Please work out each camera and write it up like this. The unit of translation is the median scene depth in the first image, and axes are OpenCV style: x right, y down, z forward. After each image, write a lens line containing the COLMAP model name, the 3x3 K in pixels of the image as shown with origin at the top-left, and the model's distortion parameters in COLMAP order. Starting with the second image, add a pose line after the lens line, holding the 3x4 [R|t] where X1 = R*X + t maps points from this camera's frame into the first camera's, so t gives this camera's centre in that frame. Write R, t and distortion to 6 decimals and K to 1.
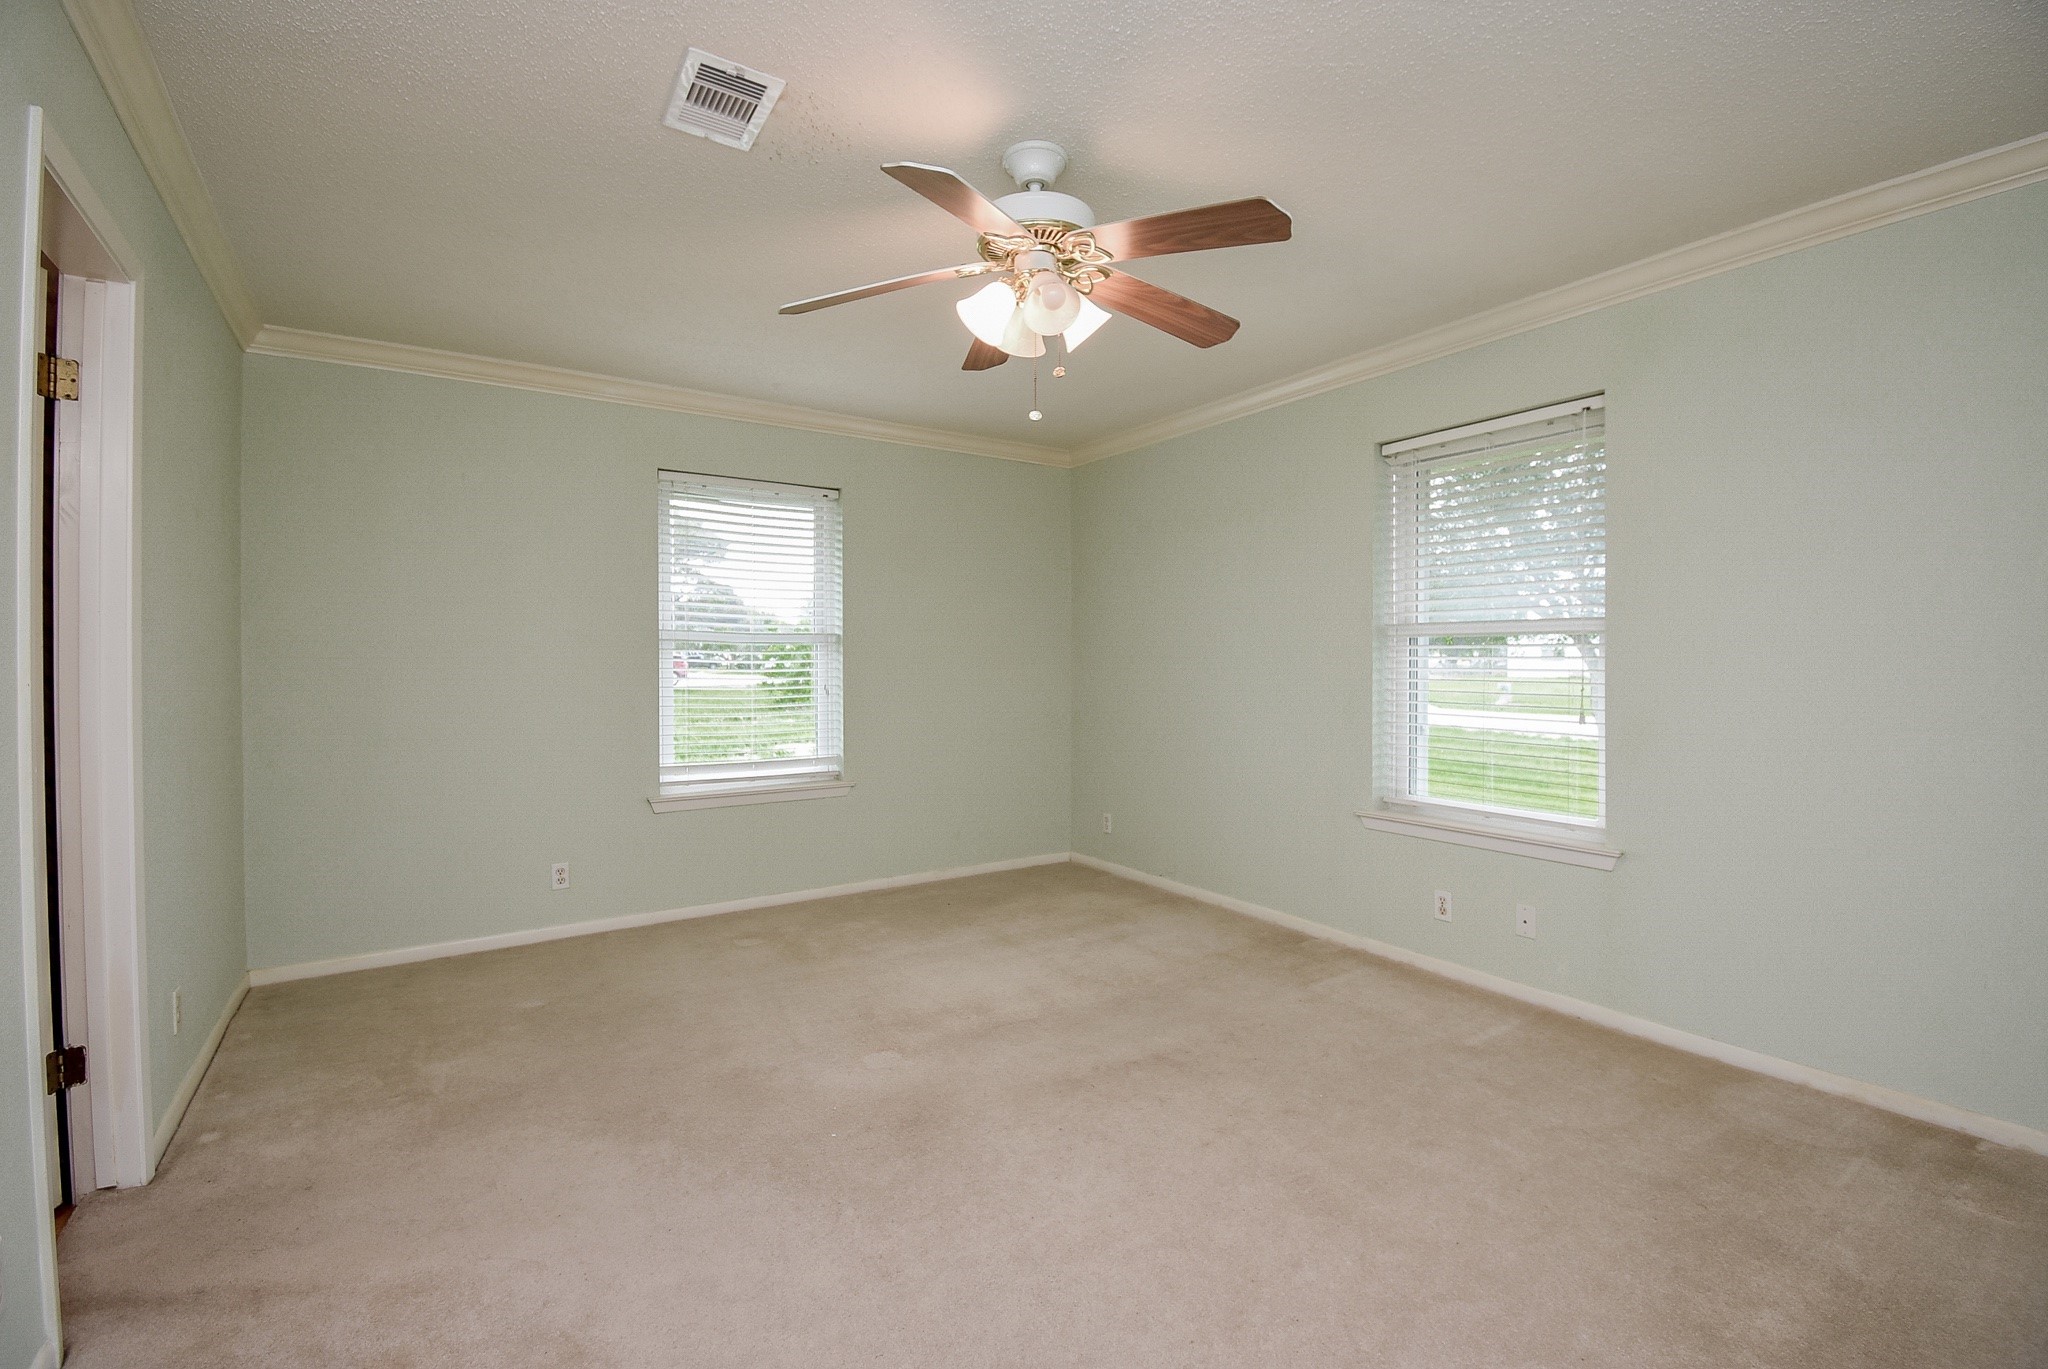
lens RADIAL K [[905.7, 0, 1014.7], [0, 905.7, 677.8], [0, 0, 1]] dist [0.010273, -0.019923]
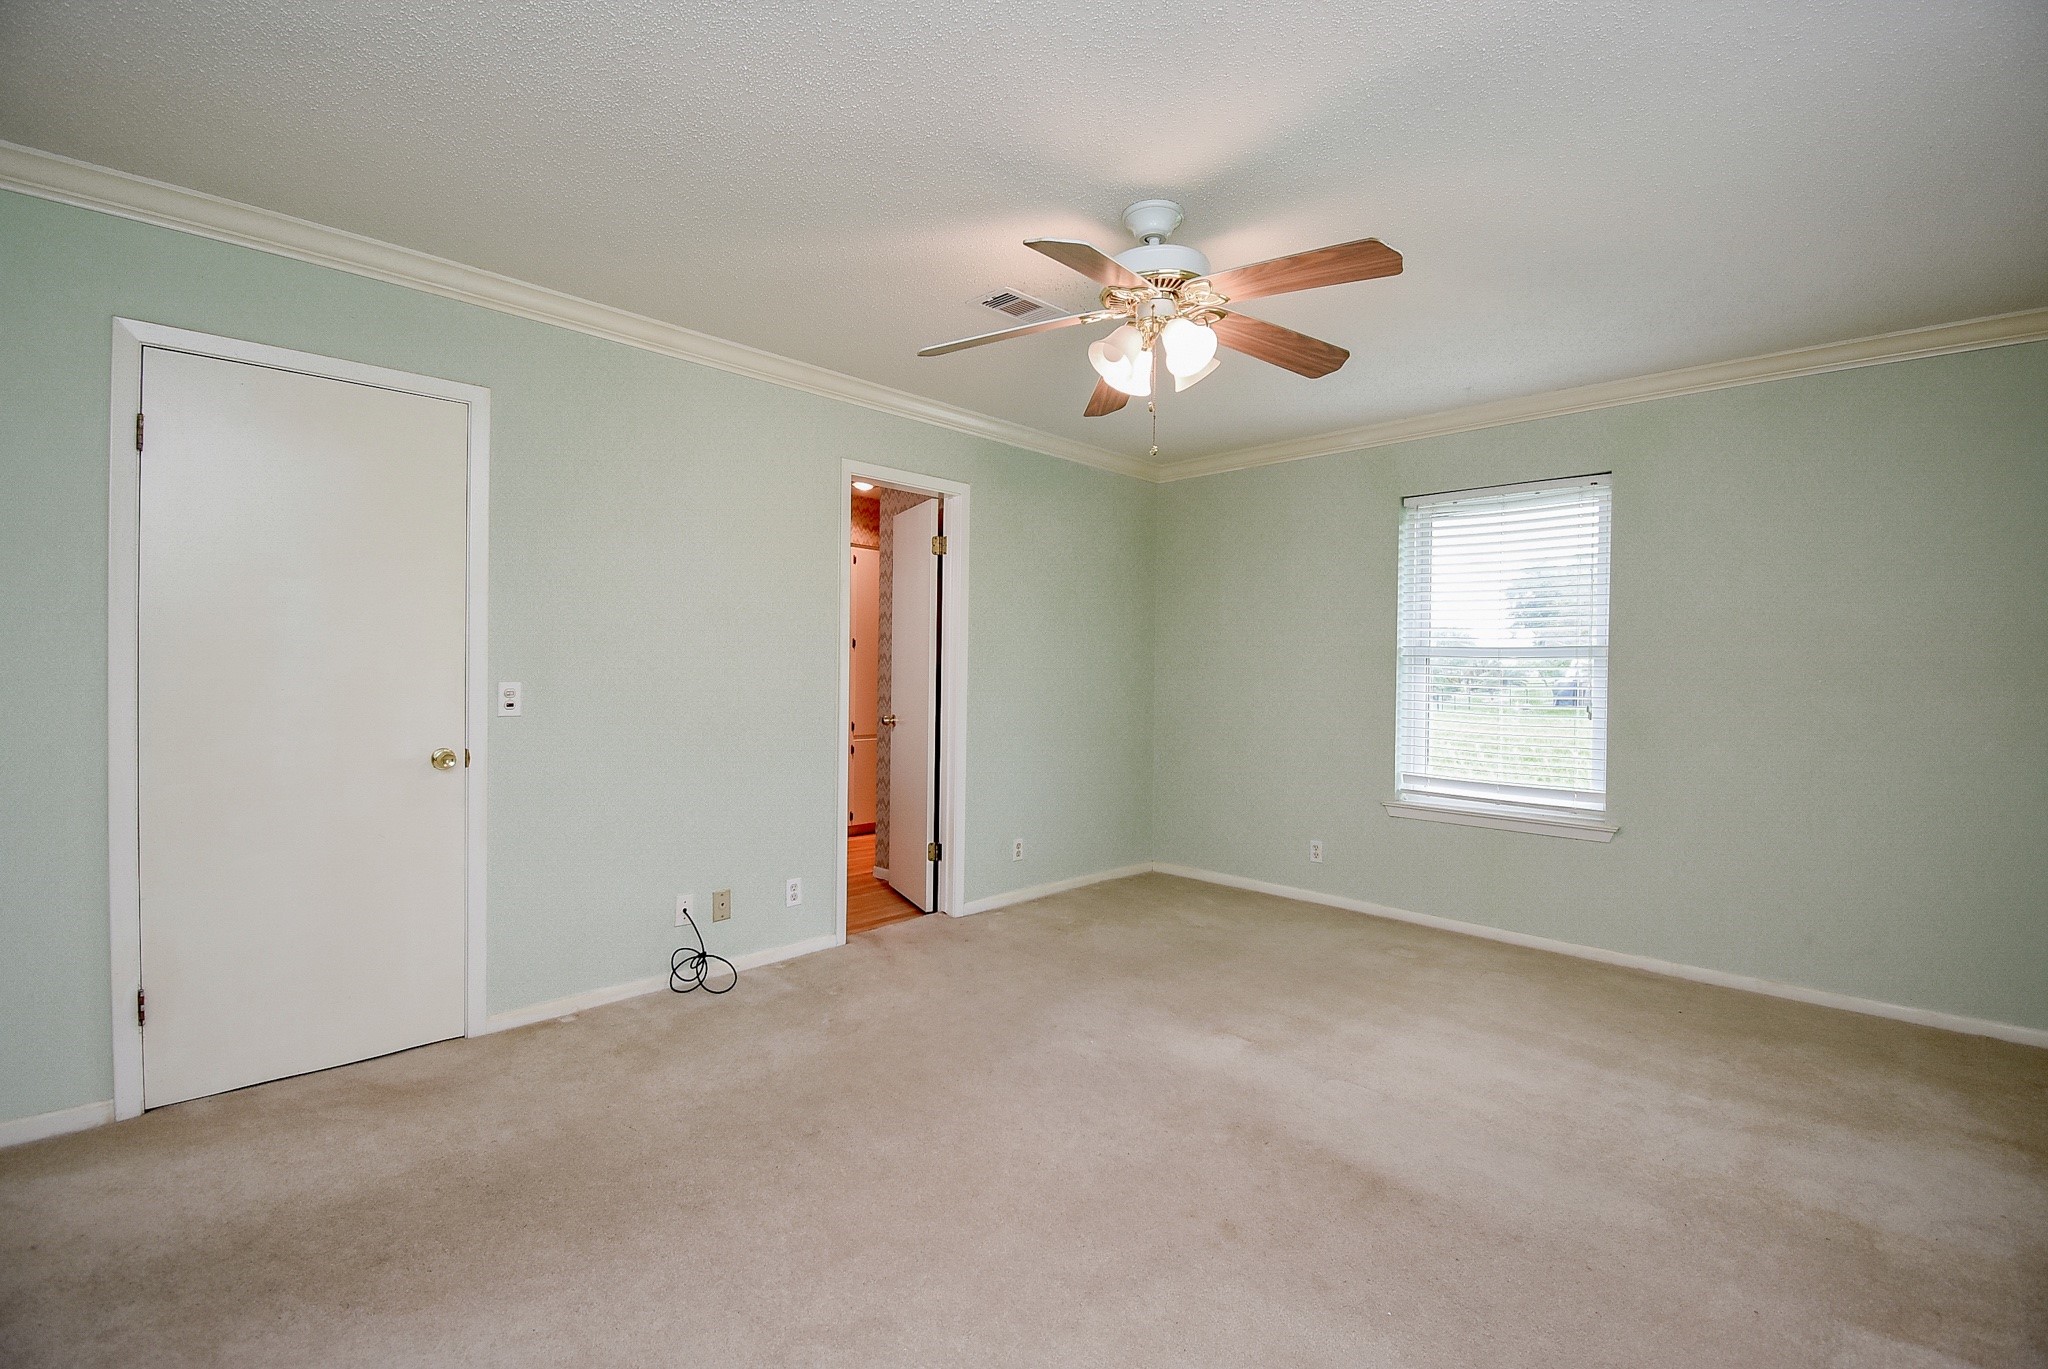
lens RADIAL K [[905.7, 0, 1021.4], [0, 905.7, 677.6], [0, 0, 1]] dist [0.010273, -0.019923]
pose [[0.195490, 0.014487, -0.980599, 0.576479], [-0.026469, 0.999605, 0.009491, -0.014662], [0.980348, 0.024100, 0.195796, 0.350371]]
